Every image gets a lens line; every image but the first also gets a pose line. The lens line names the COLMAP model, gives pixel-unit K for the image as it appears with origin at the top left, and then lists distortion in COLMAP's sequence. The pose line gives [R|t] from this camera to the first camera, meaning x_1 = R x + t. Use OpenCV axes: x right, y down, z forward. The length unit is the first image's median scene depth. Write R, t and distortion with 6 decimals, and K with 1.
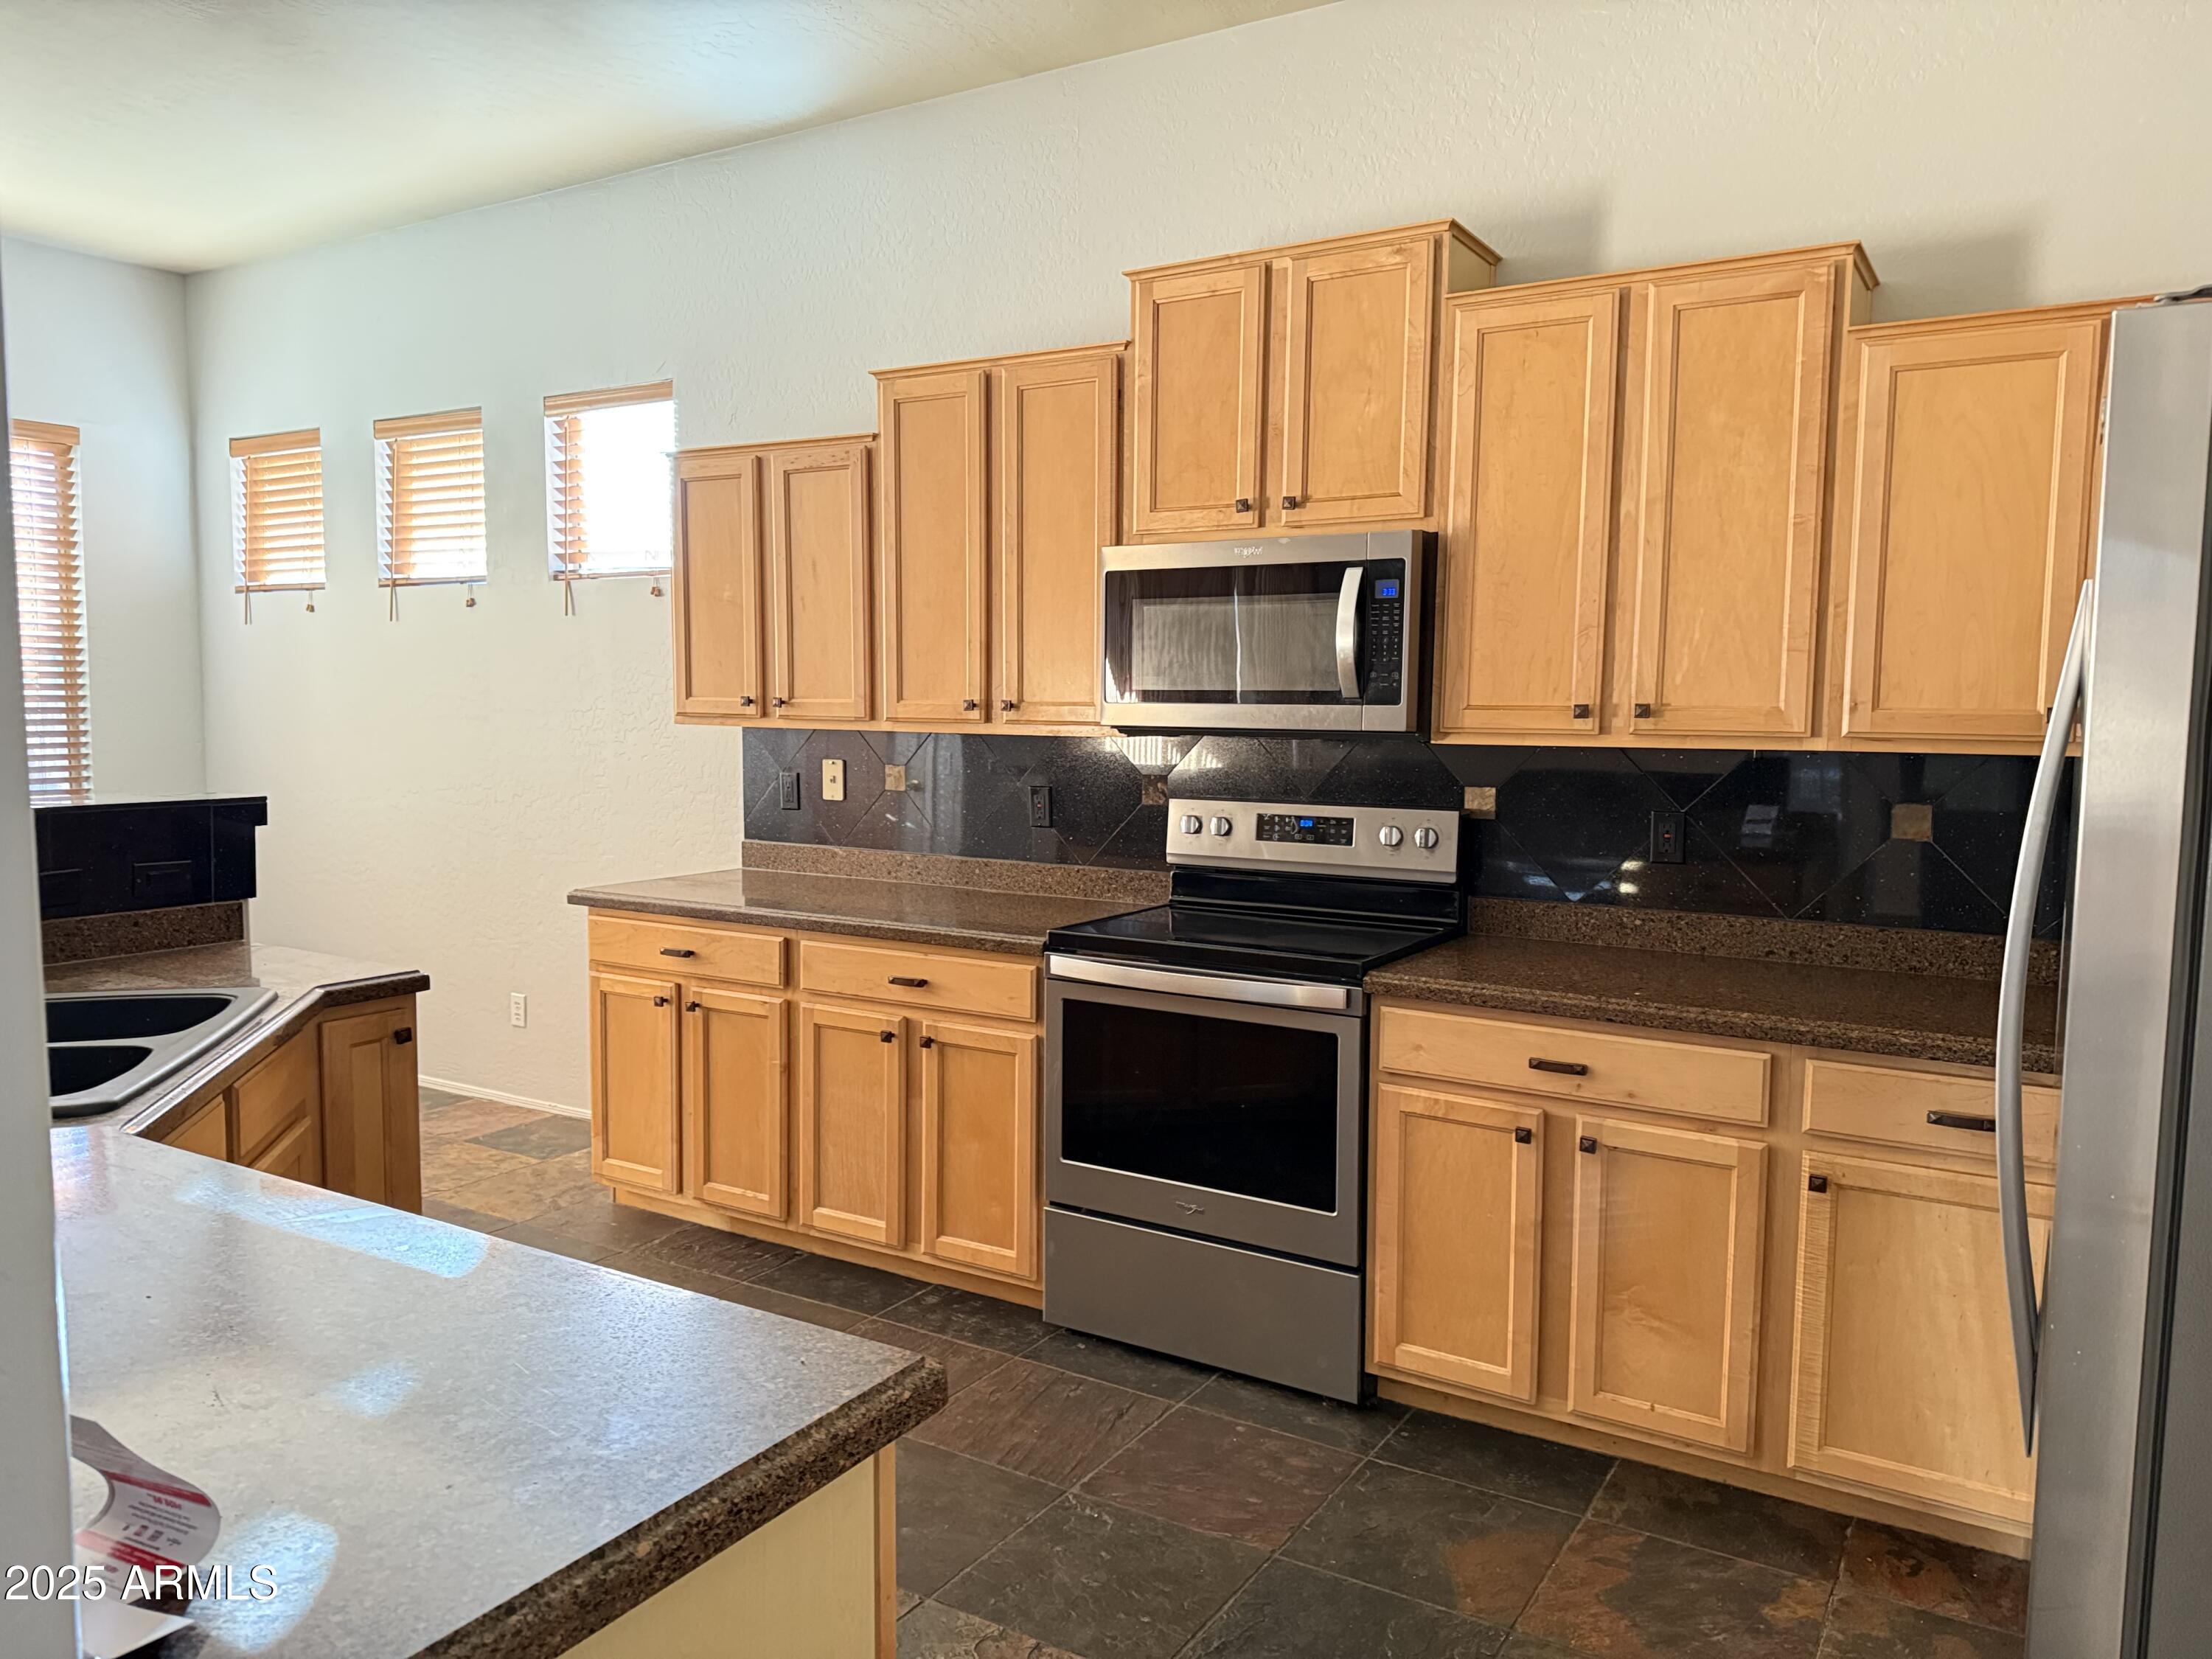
lens RADIAL K [[1588.3, 0, 1106.0], [0, 1588.3, 829.5], [0, 0, 1]] dist [0.082841, -0.072651]
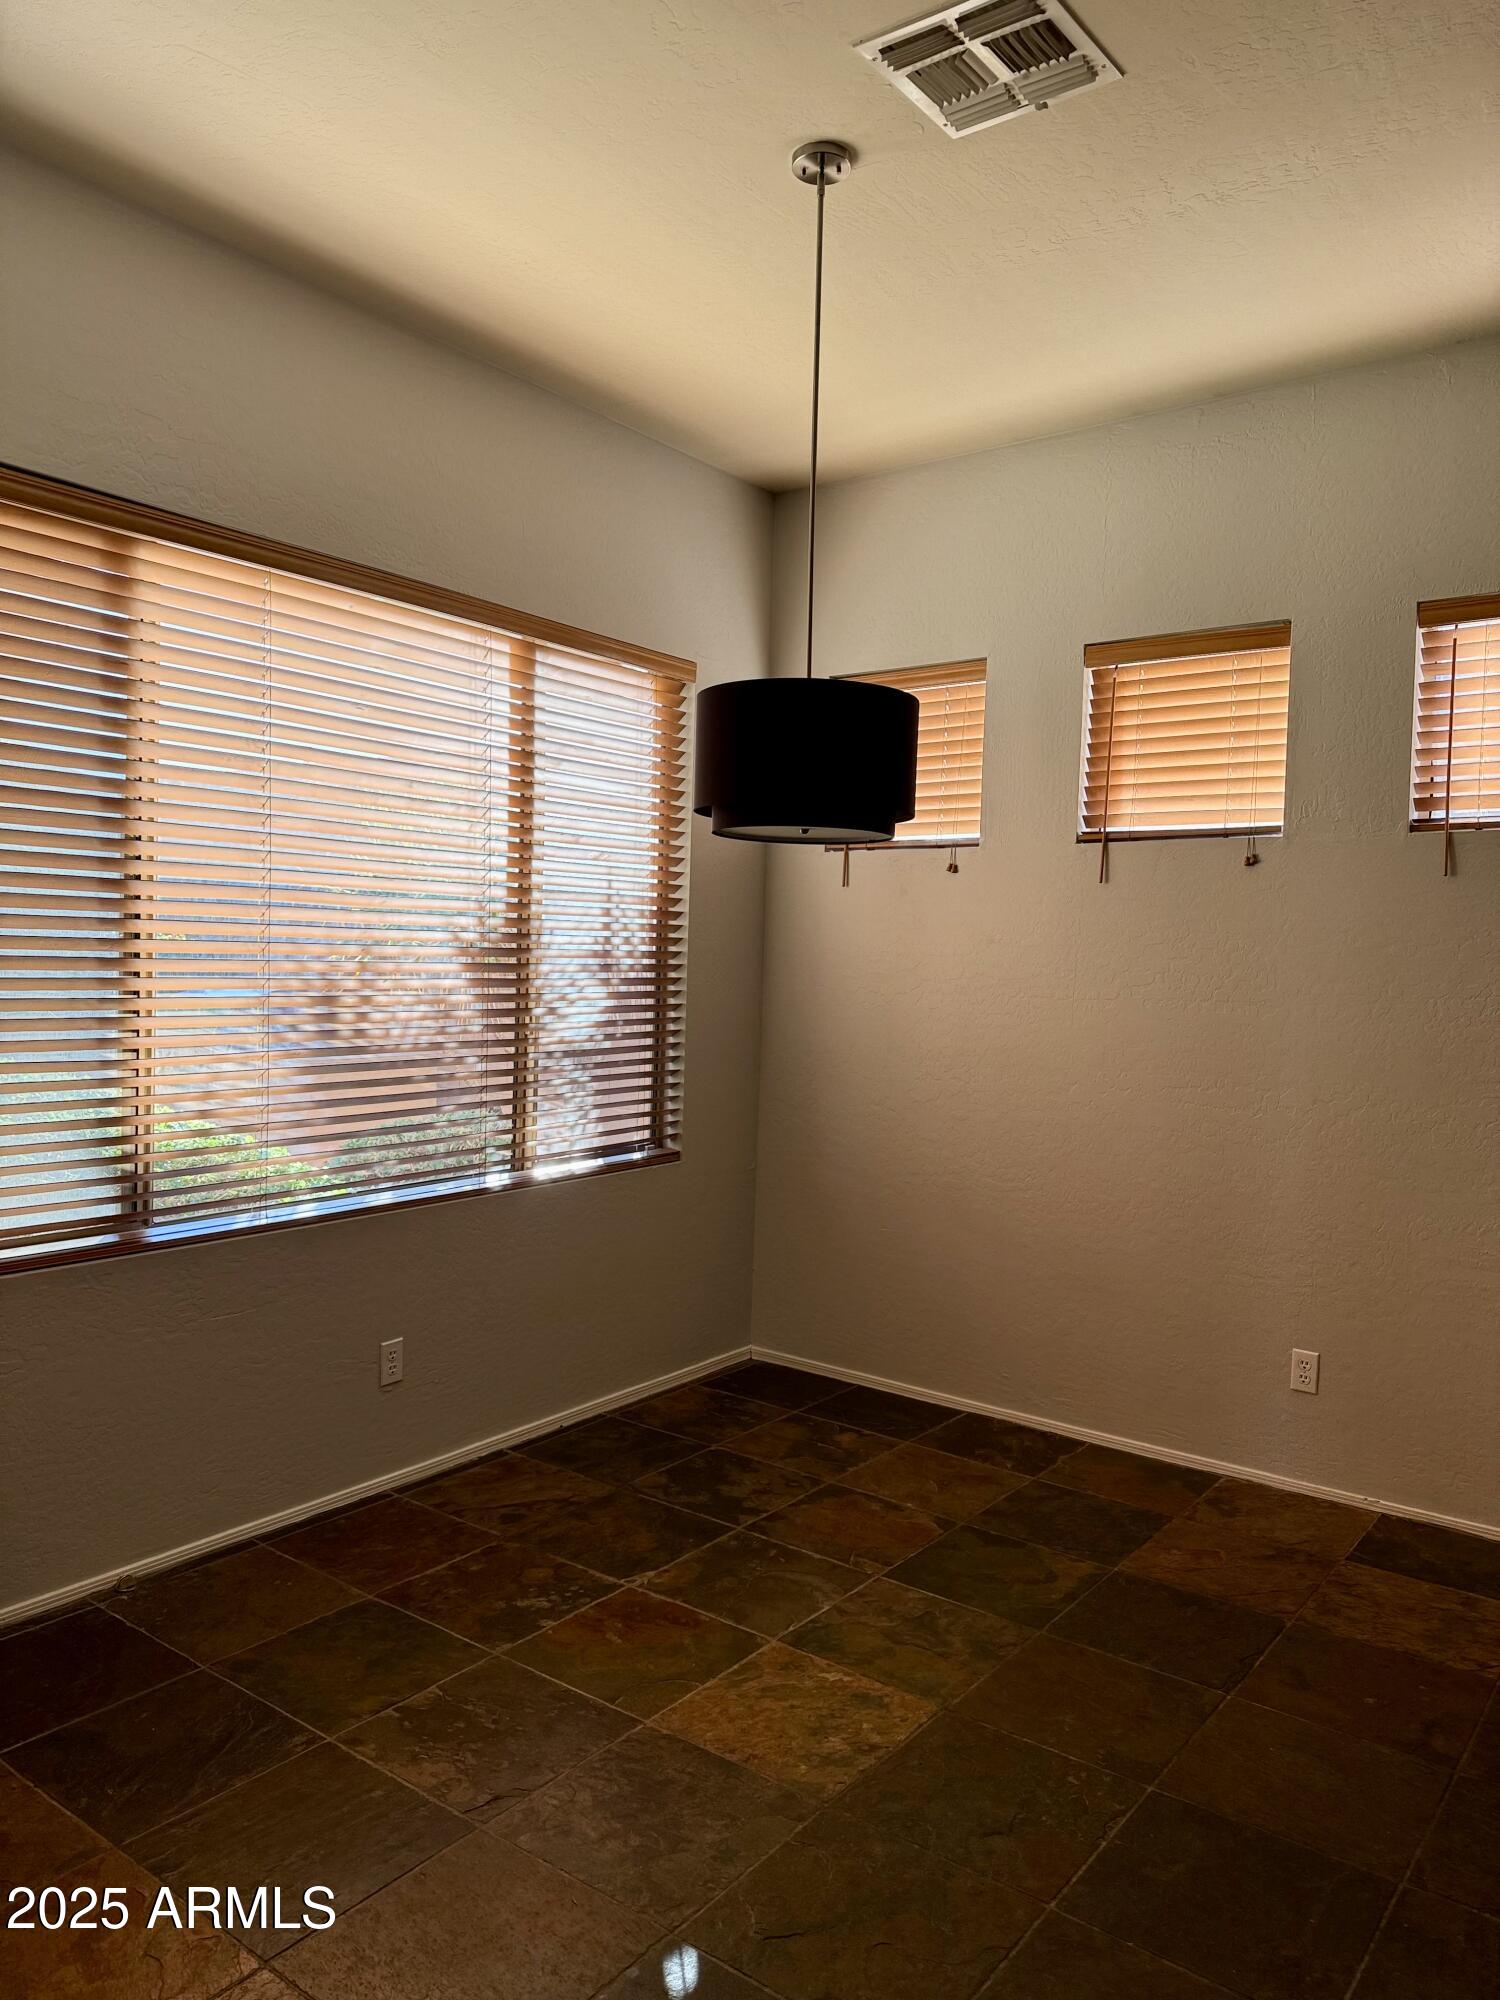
lens RADIAL K [[1417.6, 0, 751.7], [0, 1417.6, 1025.0], [0, 0, 1]] dist [0.028117, -0.004226]
pose [[0.996774, 0.021594, -0.077297, -0.883793], [-0.025069, 0.998705, -0.044281, -0.030684], [0.076241, 0.046076, 0.996024, 0.408271]]
